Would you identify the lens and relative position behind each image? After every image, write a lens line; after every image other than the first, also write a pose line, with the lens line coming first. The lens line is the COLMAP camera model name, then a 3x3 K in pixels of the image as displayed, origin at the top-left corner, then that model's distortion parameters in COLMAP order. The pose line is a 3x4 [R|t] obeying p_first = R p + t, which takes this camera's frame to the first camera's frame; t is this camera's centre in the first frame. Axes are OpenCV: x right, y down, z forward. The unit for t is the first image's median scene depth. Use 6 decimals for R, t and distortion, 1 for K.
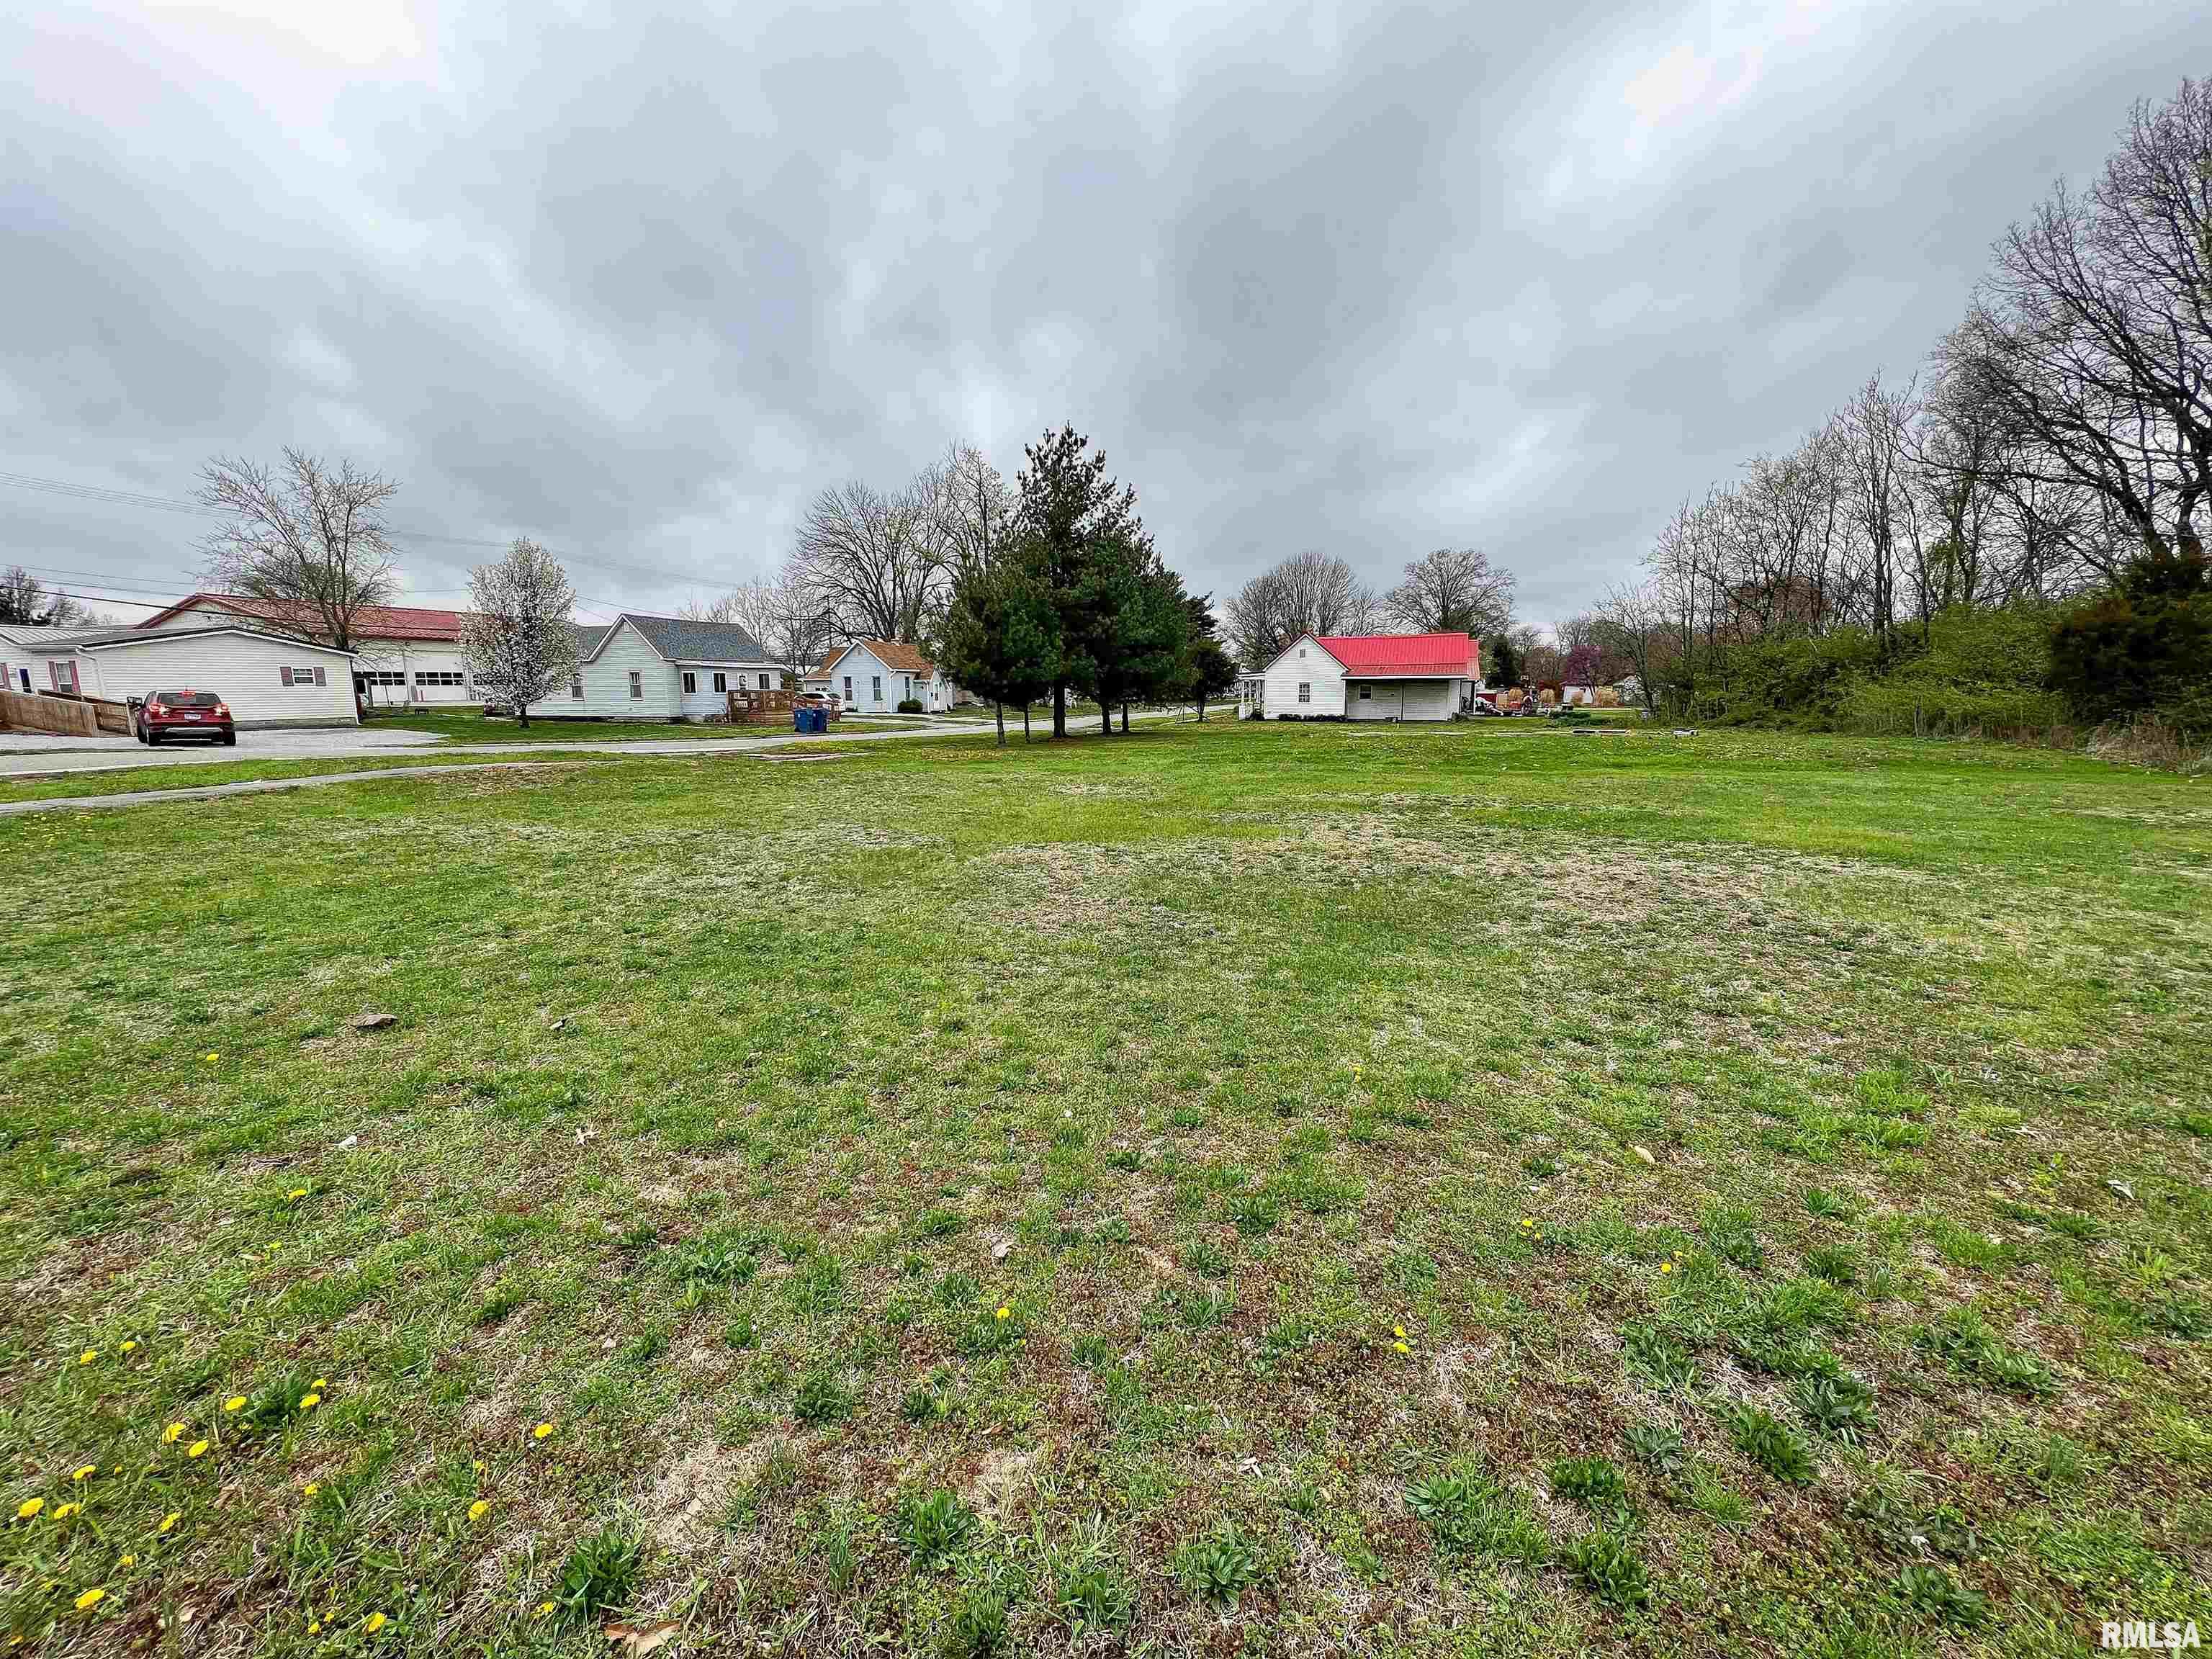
lens RADIAL K [[884.9, 0, 1107.6], [0, 884.9, 833.8], [0, 0, 1]] dist [-0.000518, 0.000064]
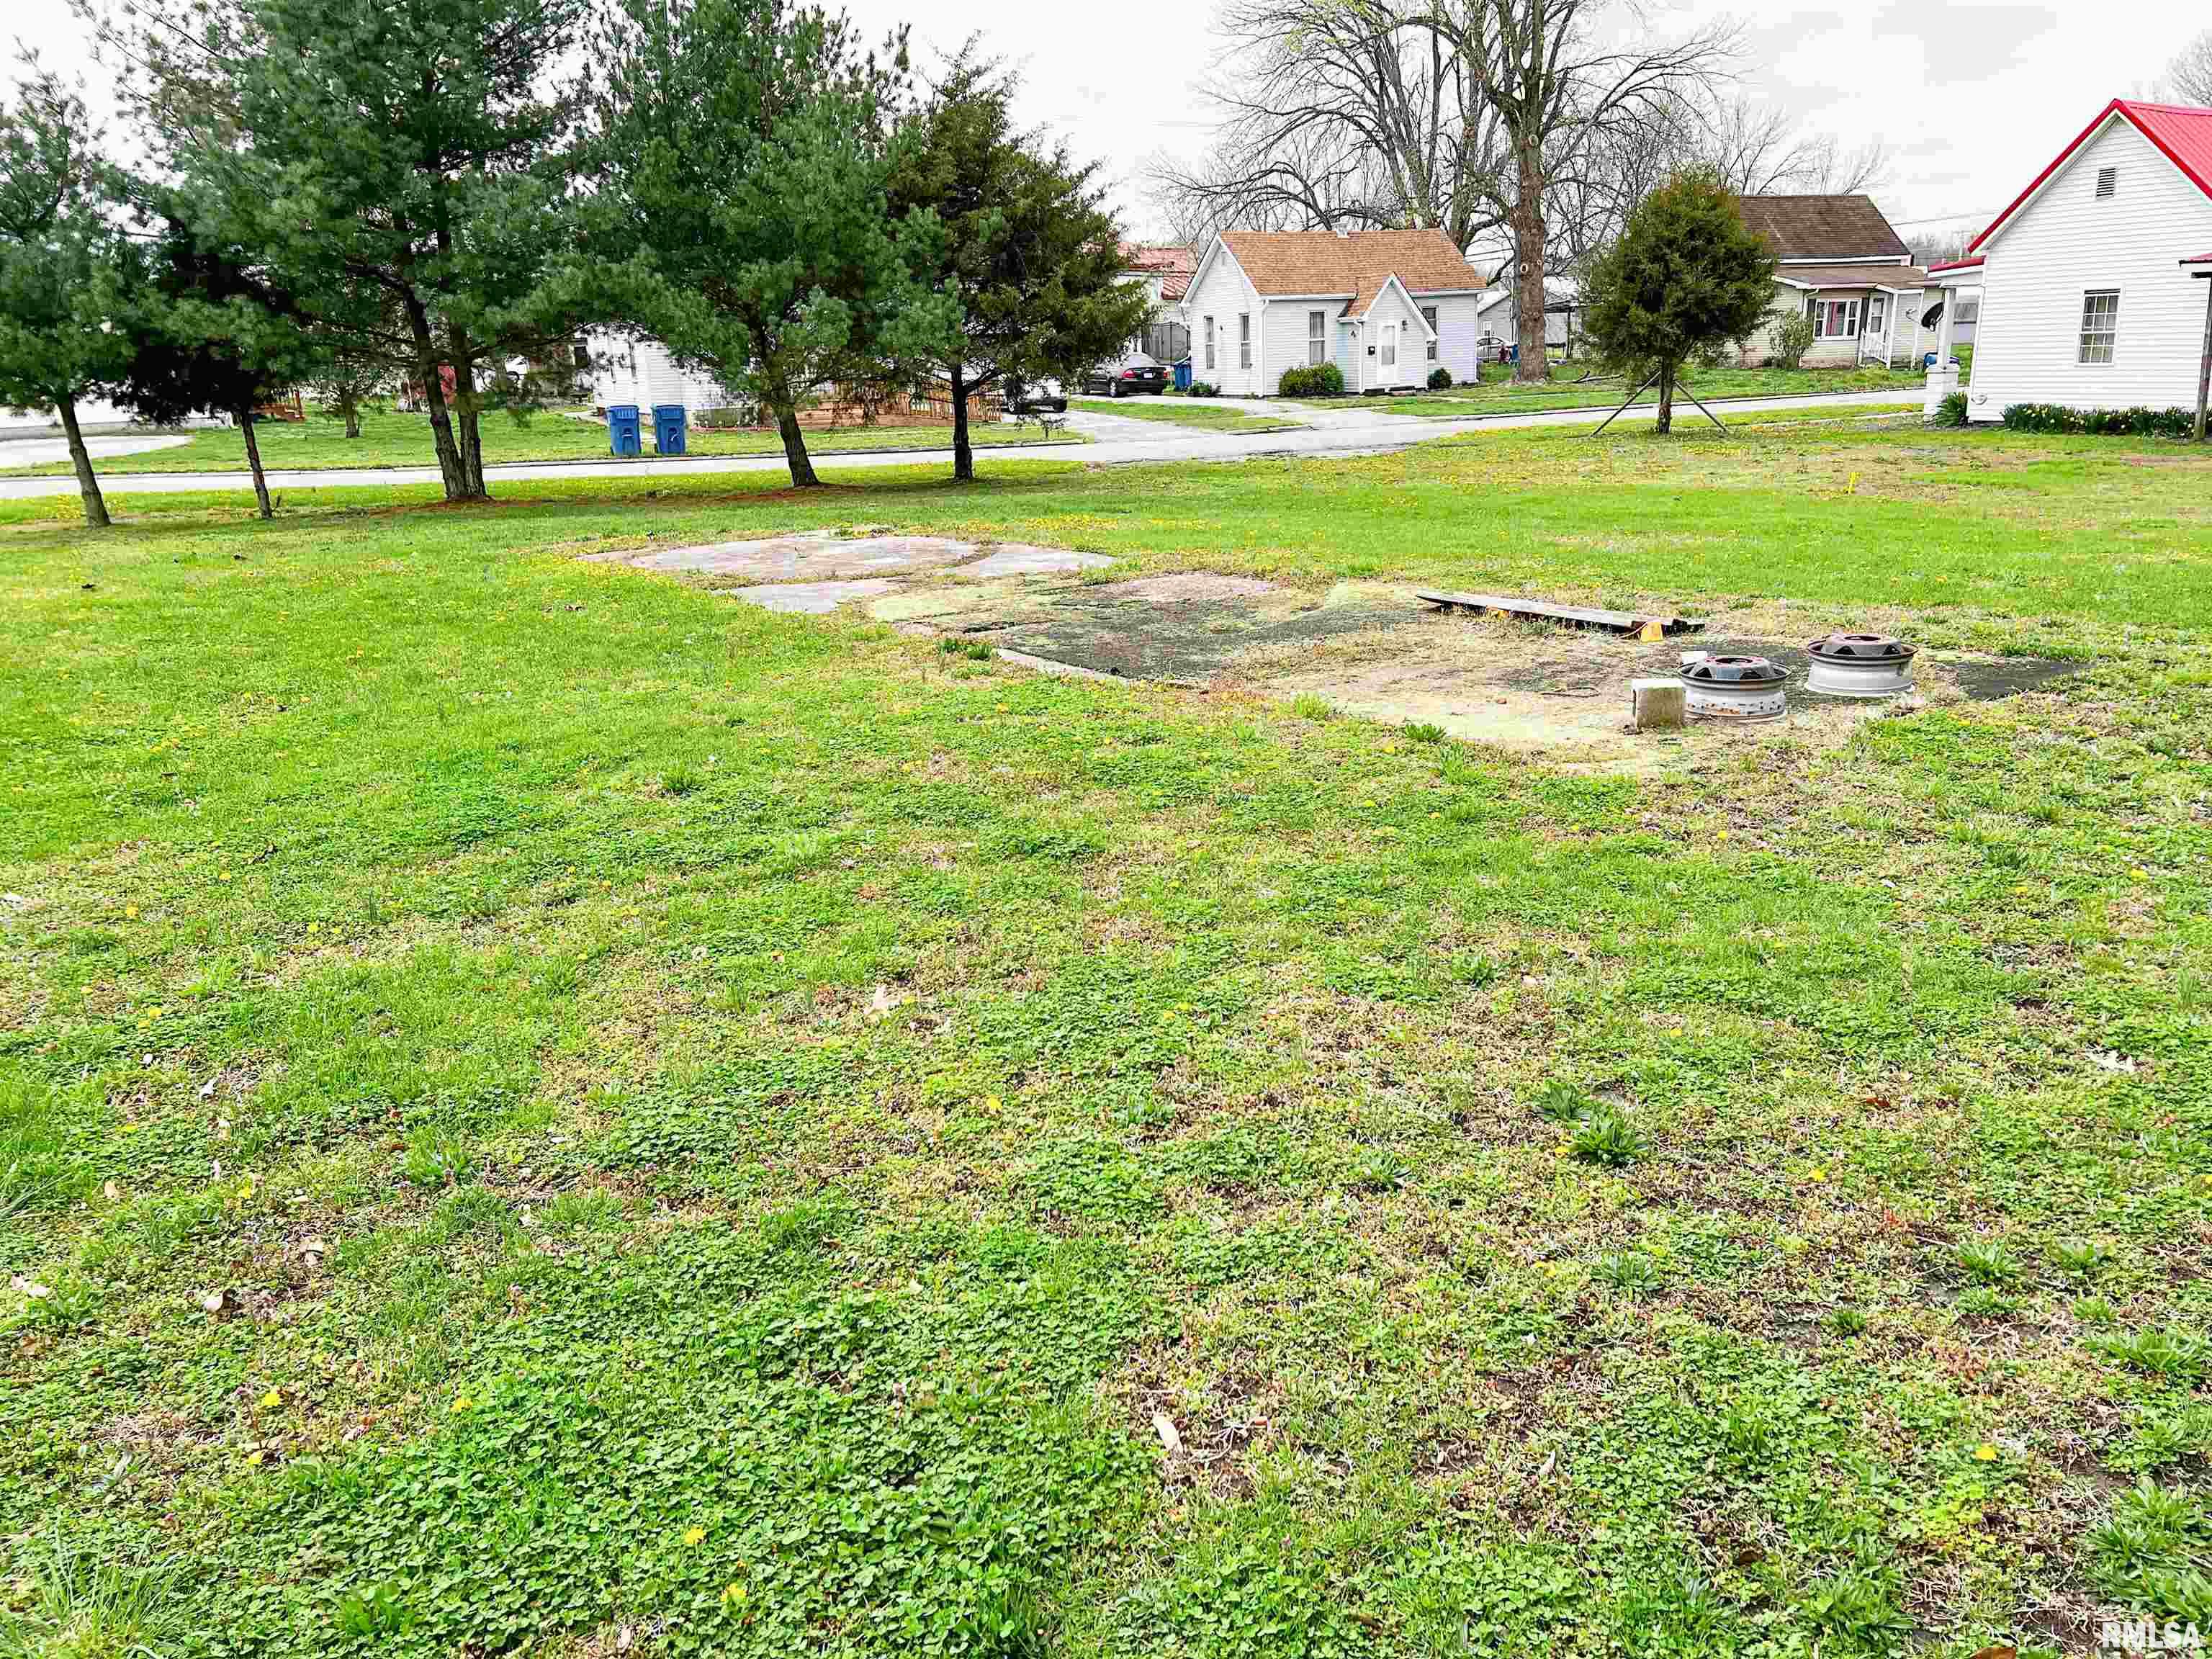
lens RADIAL K [[1664.3, 0, 1126.7], [0, 1664.3, 832.5], [0, 0, 1]] dist [0.045286, -0.044637]
pose [[0.710587, 0.176643, -0.681076, 0.400871], [-0.080762, 0.982052, 0.170443, -0.068491], [0.698959, -0.066109, 0.712099, 0.393815]]
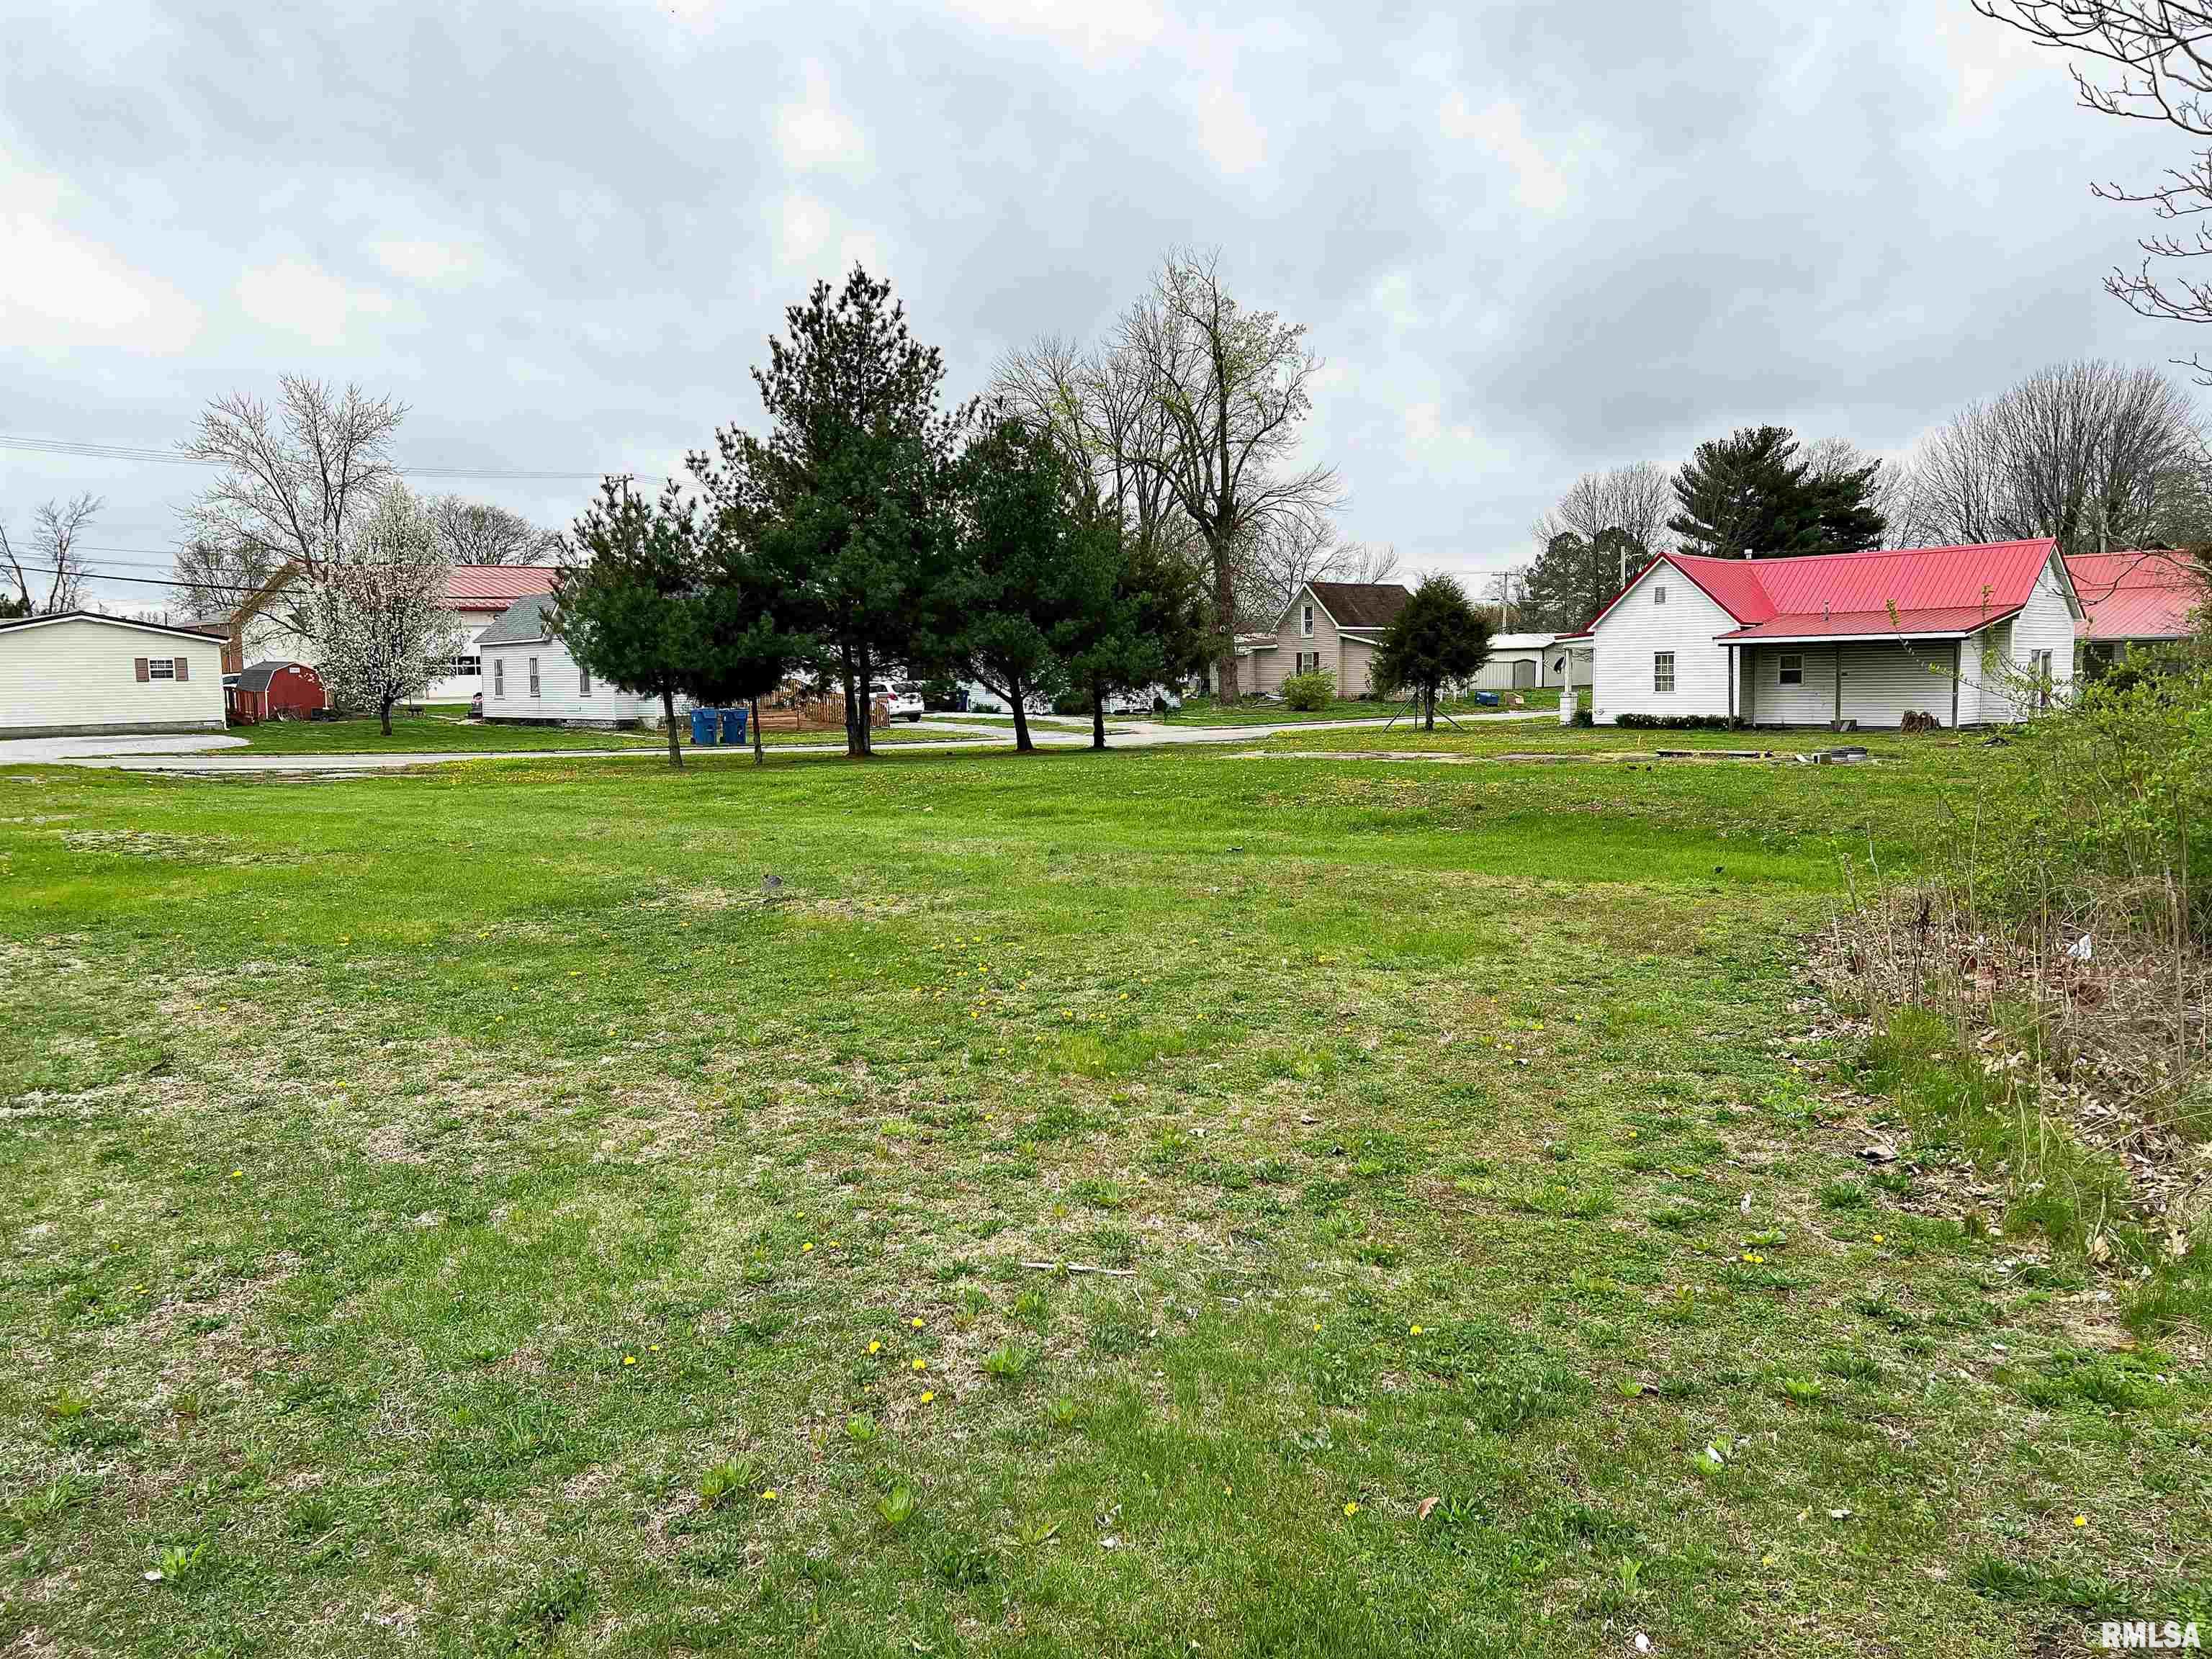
lens RADIAL K [[1654.1, 0, 1106.0], [0, 1654.1, 829.5], [0, 0, 1]] dist [0.075159, -0.084463]
pose [[0.893334, 0.030898, -0.448330, 0.370771], [-0.058553, 0.997132, -0.047952, -0.006254], [0.445562, 0.069088, 0.892581, 0.017179]]
